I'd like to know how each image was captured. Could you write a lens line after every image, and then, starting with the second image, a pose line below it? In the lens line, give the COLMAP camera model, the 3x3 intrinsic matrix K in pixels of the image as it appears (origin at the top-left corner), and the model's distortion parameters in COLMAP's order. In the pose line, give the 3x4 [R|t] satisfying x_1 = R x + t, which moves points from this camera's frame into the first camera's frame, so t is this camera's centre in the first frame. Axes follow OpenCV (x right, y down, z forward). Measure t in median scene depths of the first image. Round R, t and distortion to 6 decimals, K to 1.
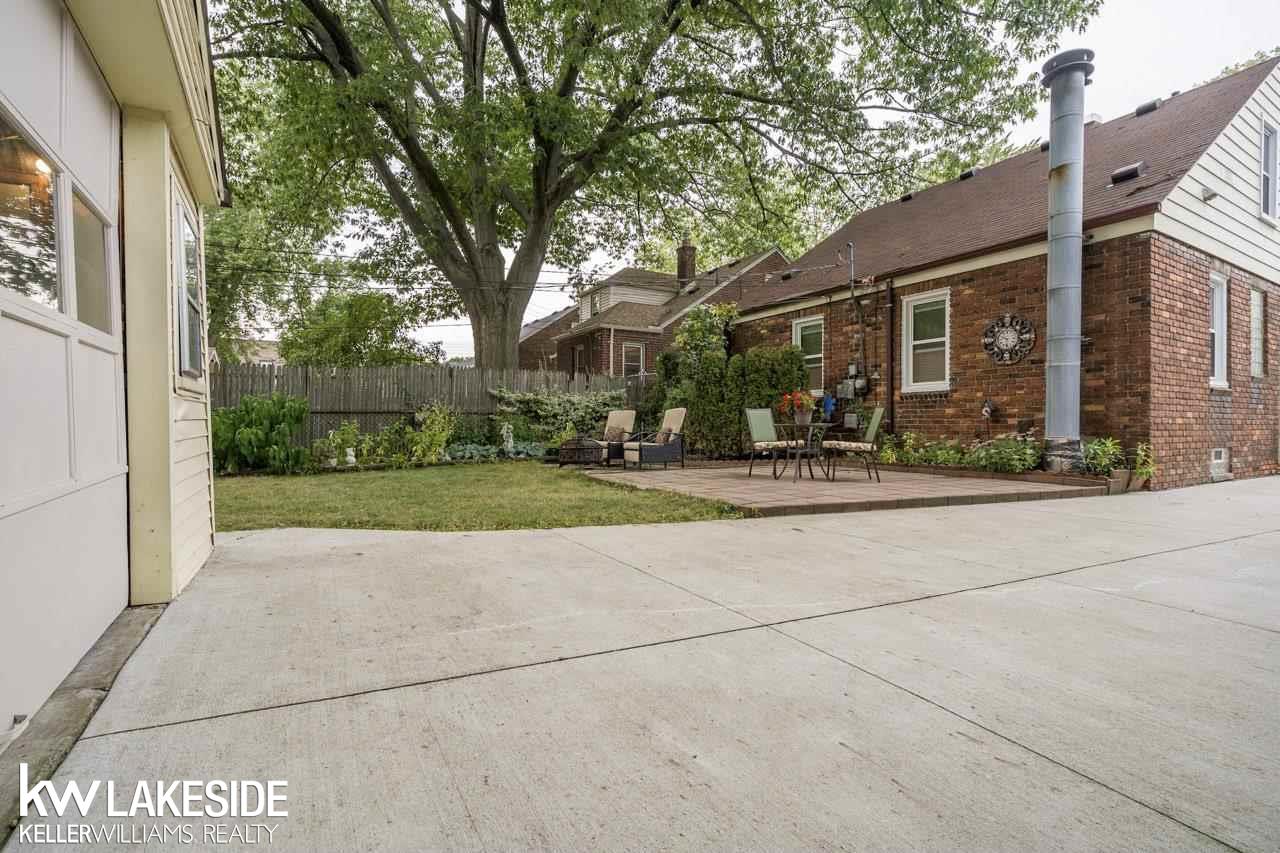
lens RADIAL K [[579.0, 0, 637.1], [0, 579.0, 429.7], [0, 0, 1]] dist [-0.001913, 0.000439]
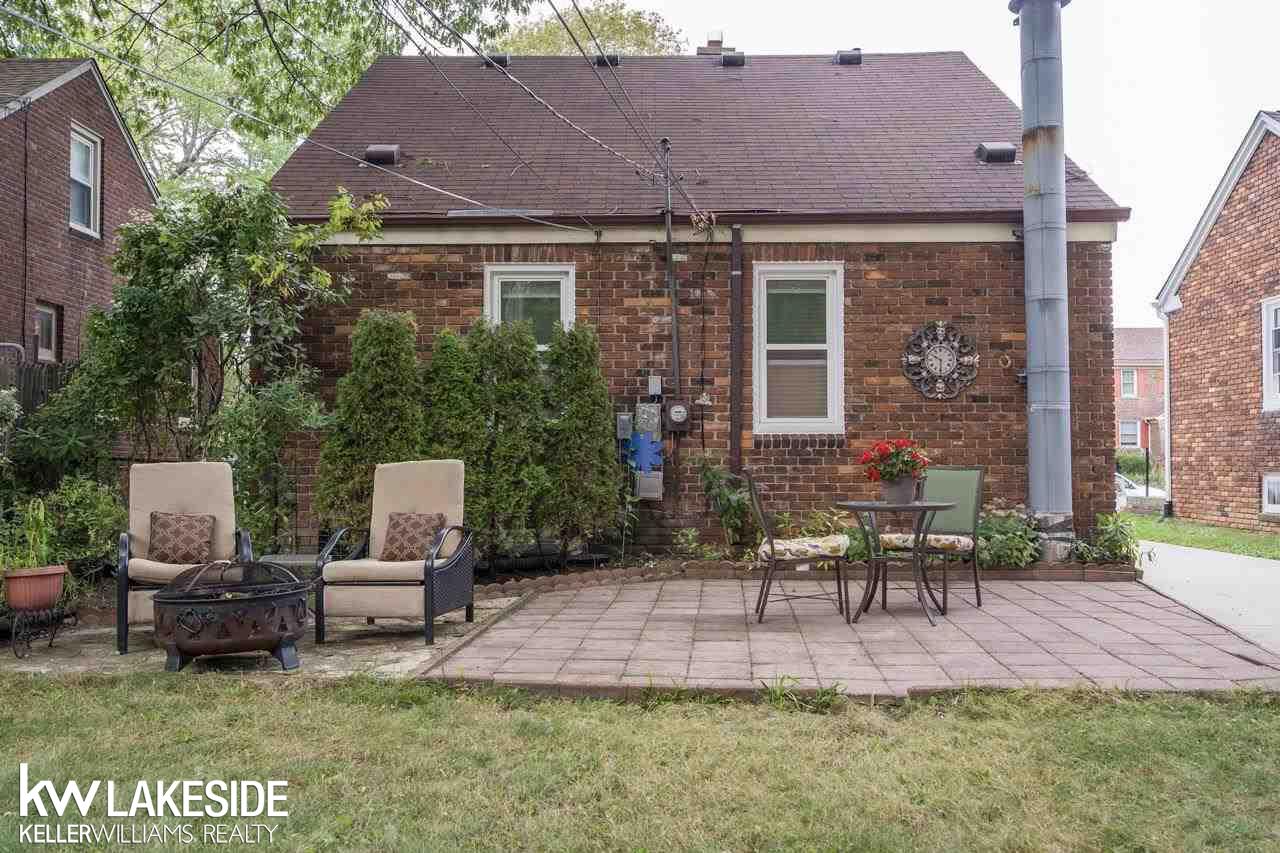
lens RADIAL K [[1100.8, 0, 640.0], [0, 1100.8, 426.5], [0, 0, 1]] dist [0.002908, 0.002935]
pose [[0.530216, 0.029707, 0.847342, -0.491076], [0.007425, 0.999185, -0.039676, -0.031016], [-0.847830, 0.027328, 0.529563, 0.540979]]
